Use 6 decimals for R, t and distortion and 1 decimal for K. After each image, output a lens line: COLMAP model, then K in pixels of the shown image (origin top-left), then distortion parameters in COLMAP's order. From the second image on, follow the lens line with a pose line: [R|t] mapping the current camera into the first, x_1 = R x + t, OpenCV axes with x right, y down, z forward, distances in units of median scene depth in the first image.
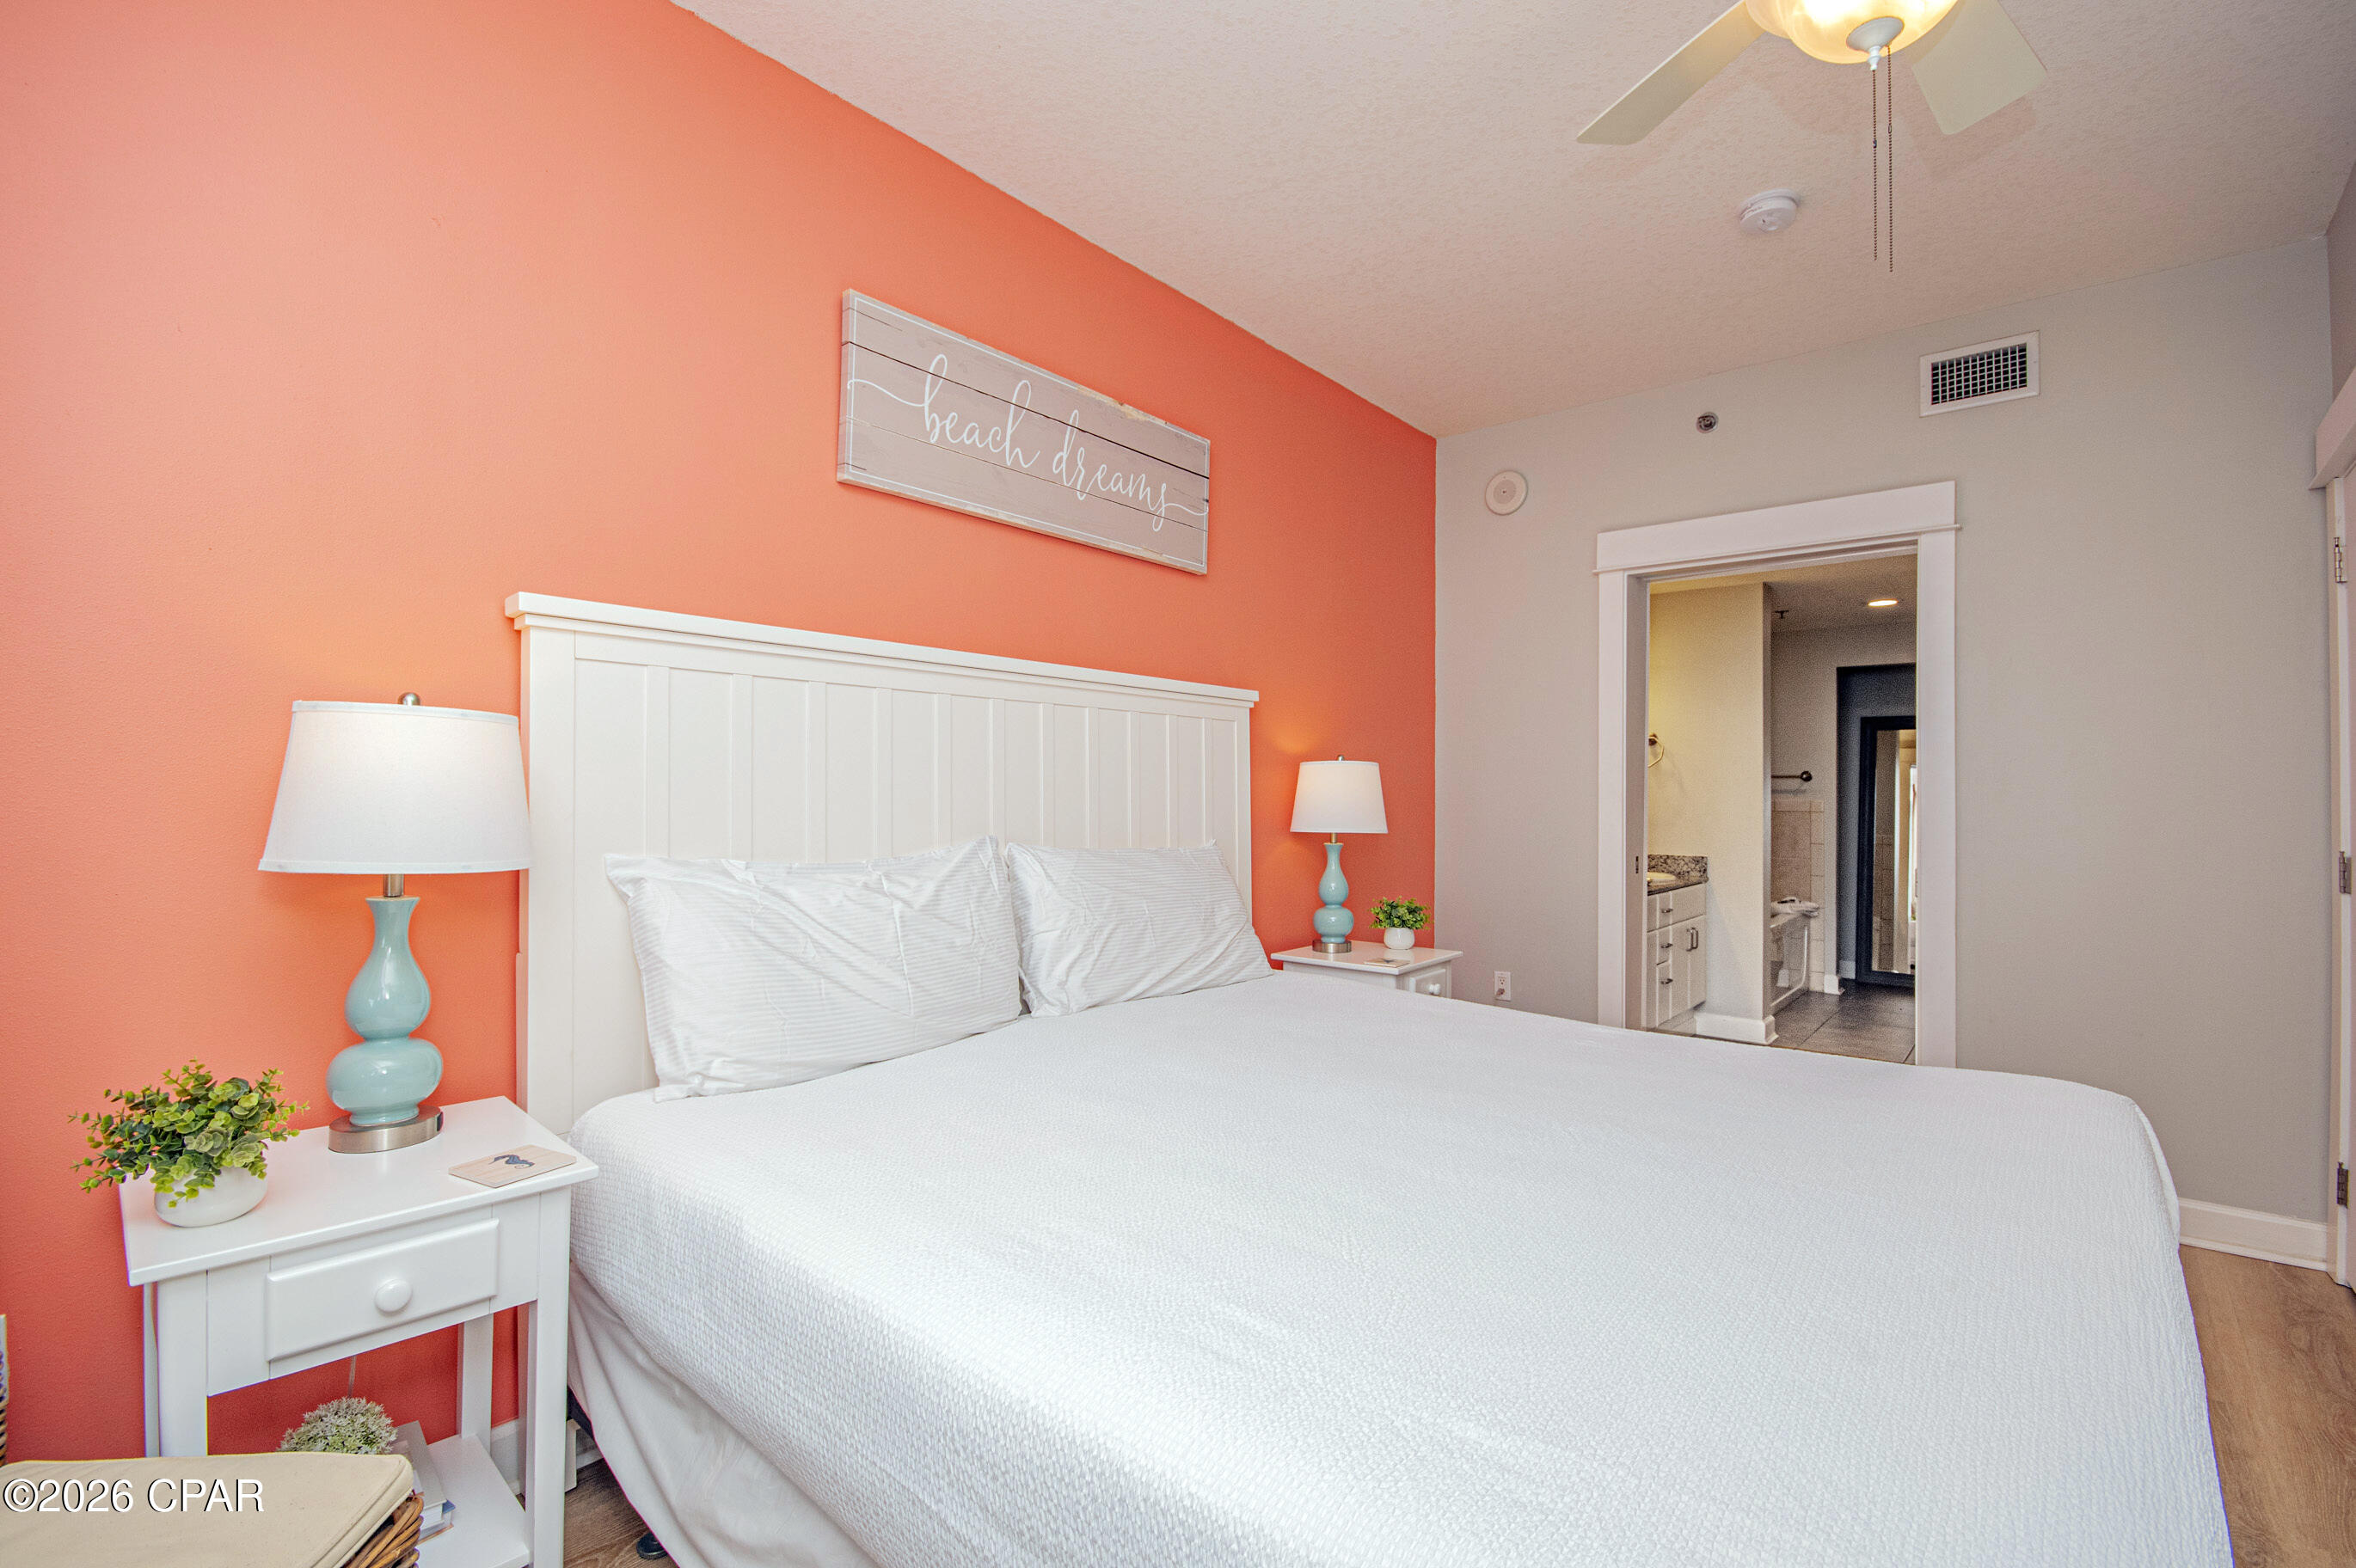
lens RADIAL K [[1016.3, 0, 1180.4], [0, 1016.3, 780.4], [0, 0, 1]] dist [0.009951, -0.014964]
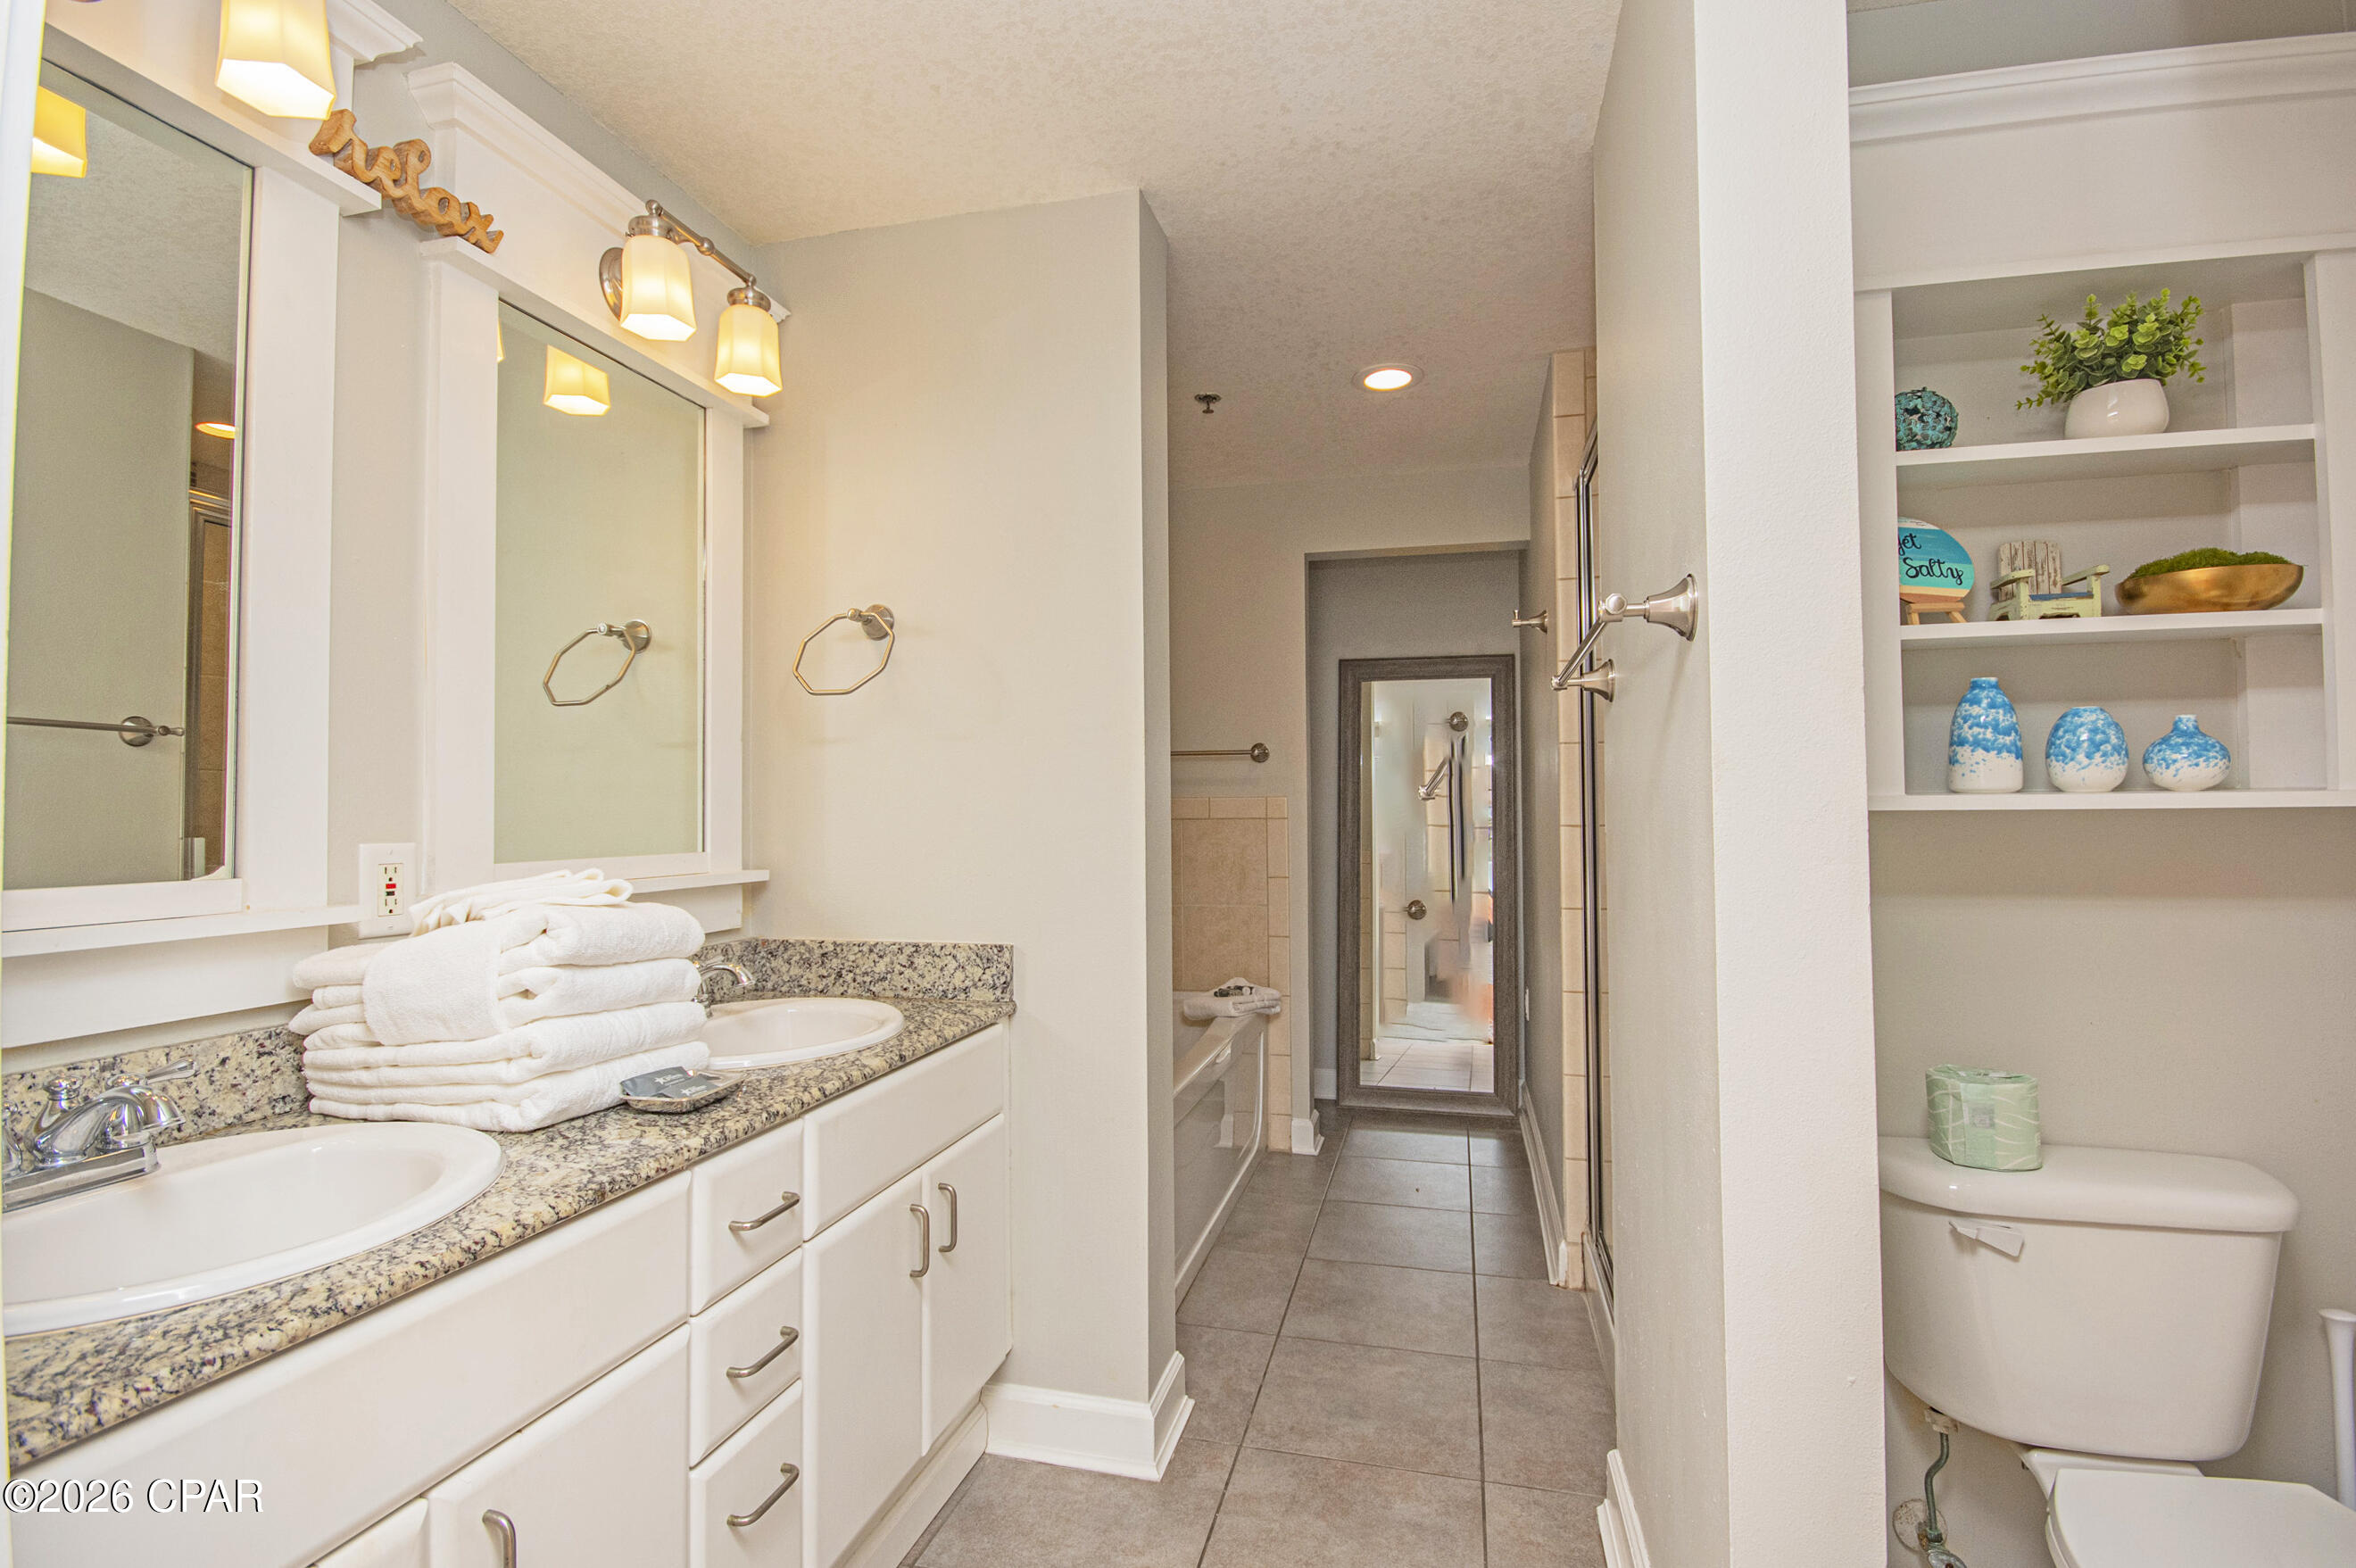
lens RADIAL K [[1103.9, 0, 1199.1], [0, 1103.9, 780.1], [0, 0, 1]] dist [0.013944, -0.016132]
pose [[0.884711, -0.003881, 0.466125, 0.314830], [0.011116, 0.999857, -0.012772, 0.018014], [-0.466008, 0.016481, 0.884627, 0.498536]]
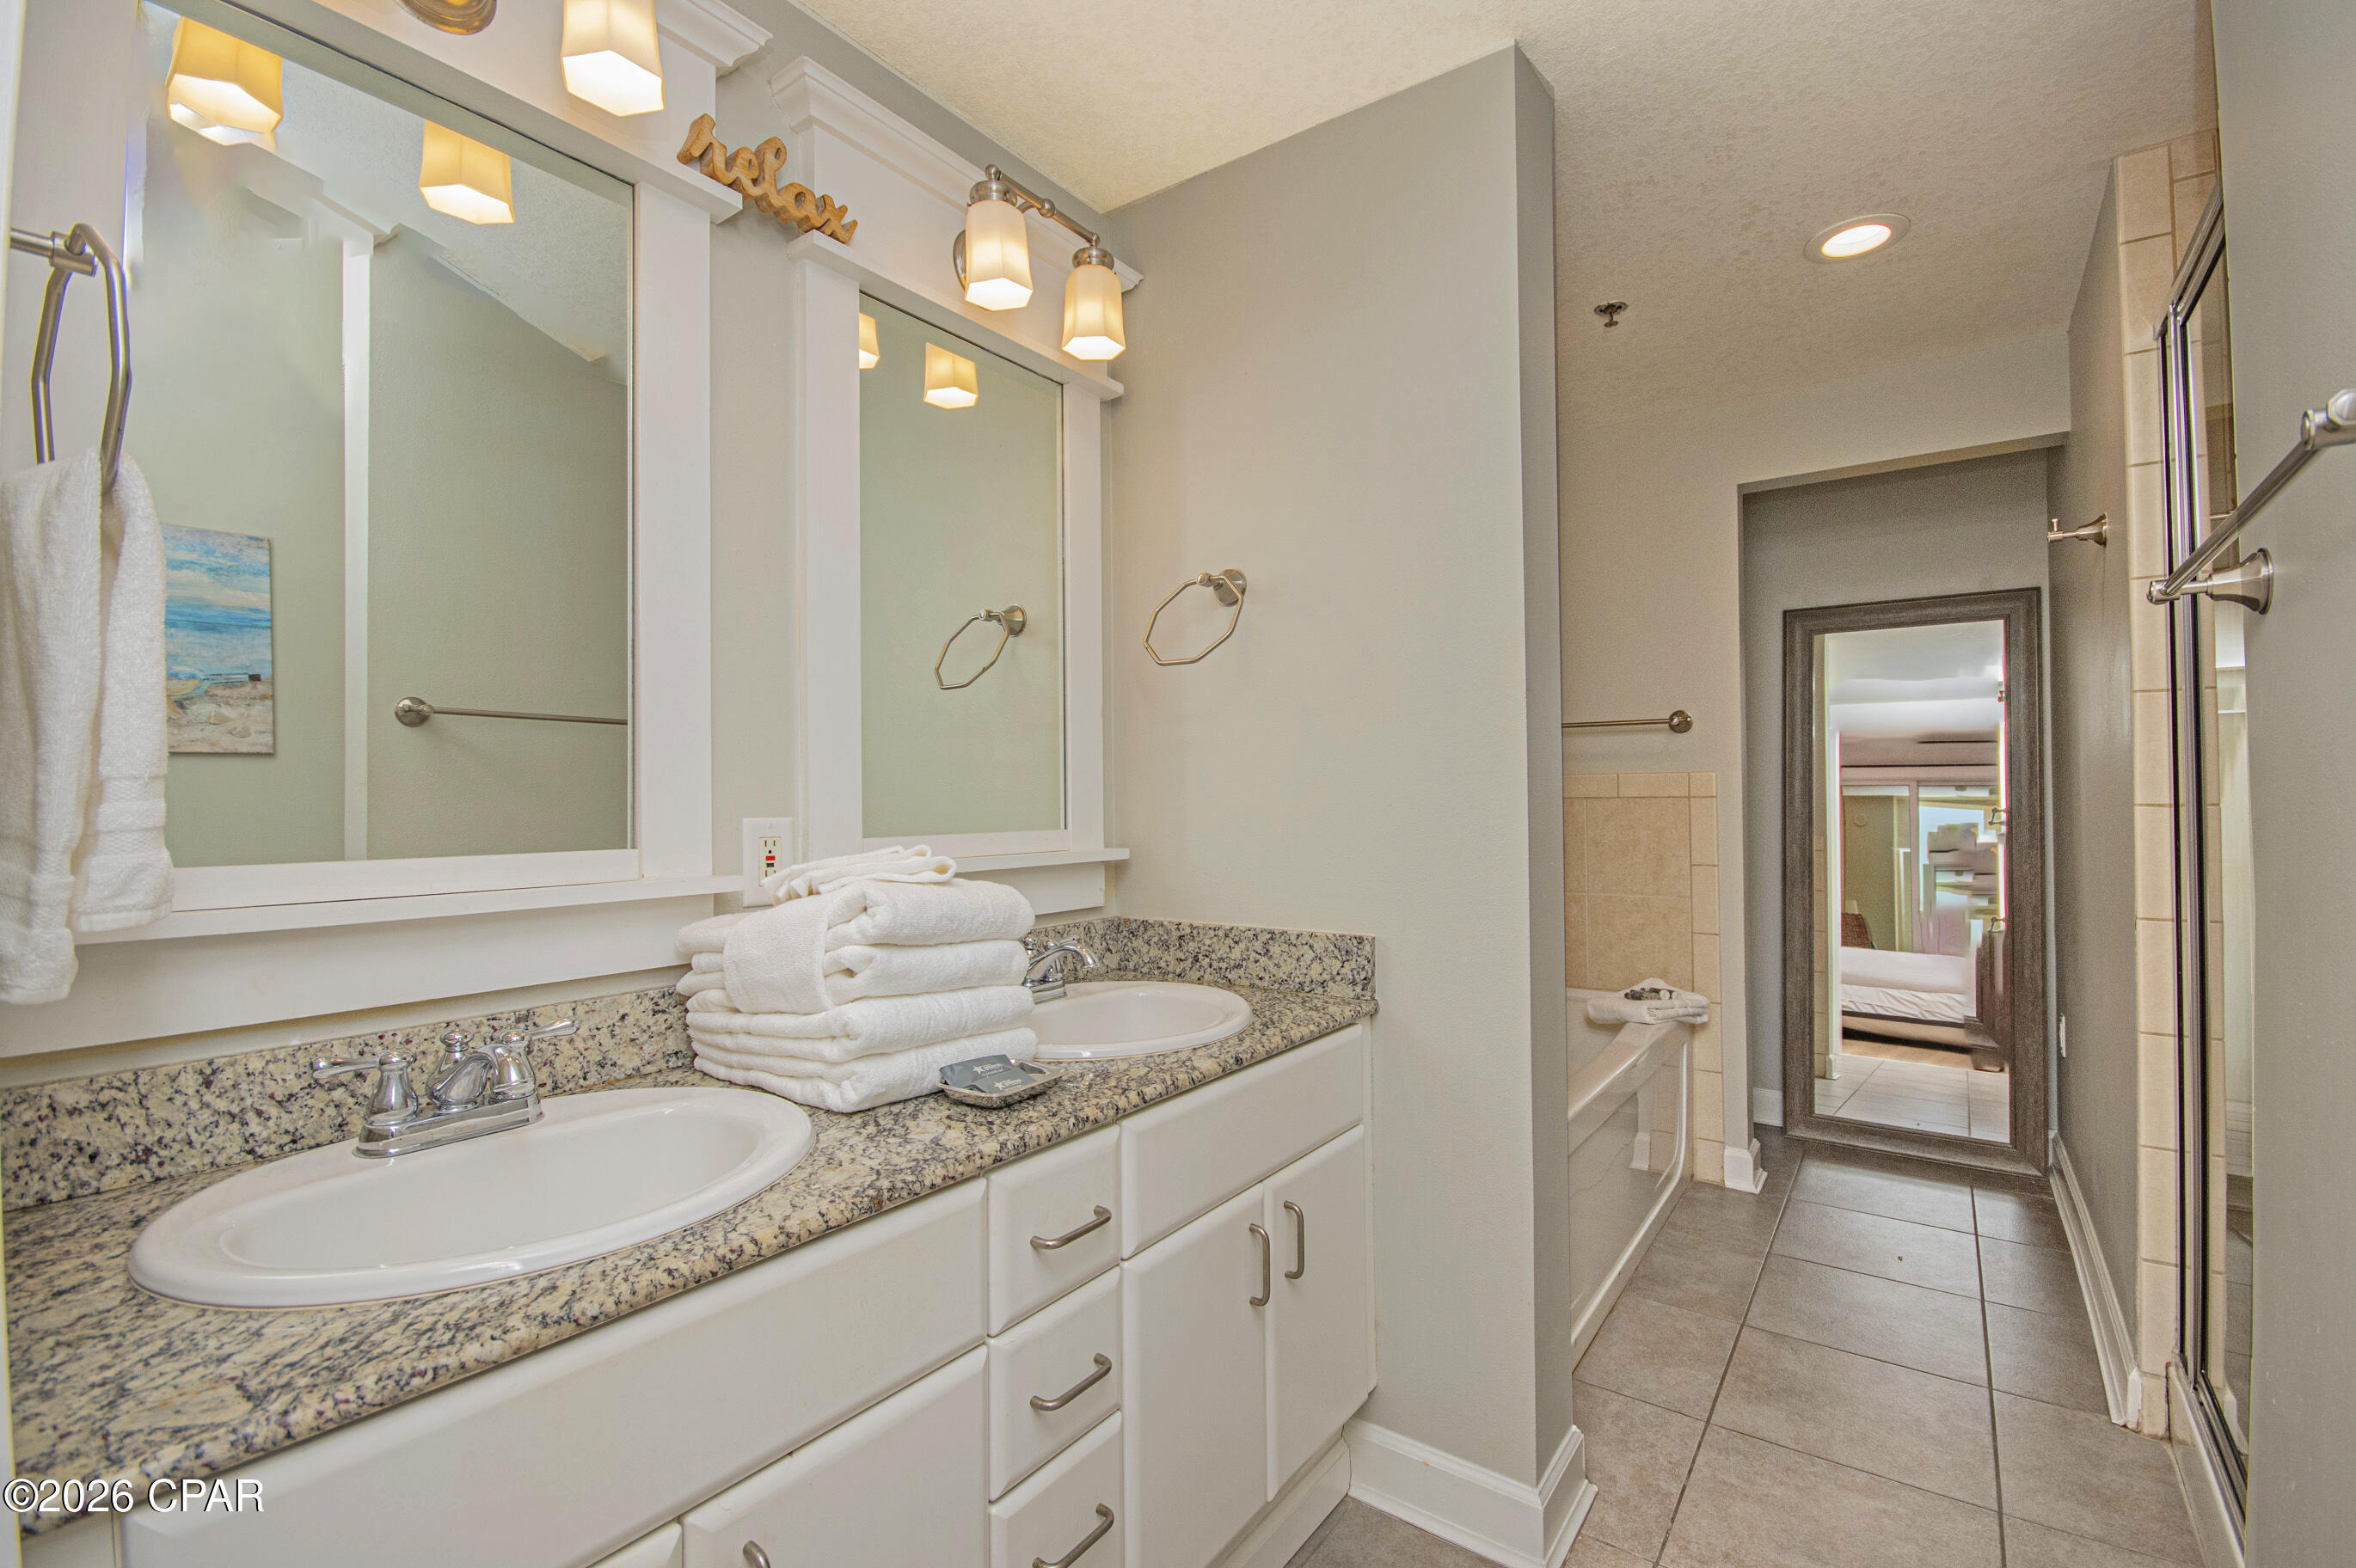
lens RADIAL K [[1060.3, 0, 1178.3], [0, 1060.3, 786.0], [0, 0, 1]] dist [0.008536, -0.012409]
pose [[0.995195, -0.019325, 0.095990, 0.339725], [0.019314, 0.999813, 0.001038, 0.020747], [-0.095992, 0.000821, 0.995382, 0.538726]]
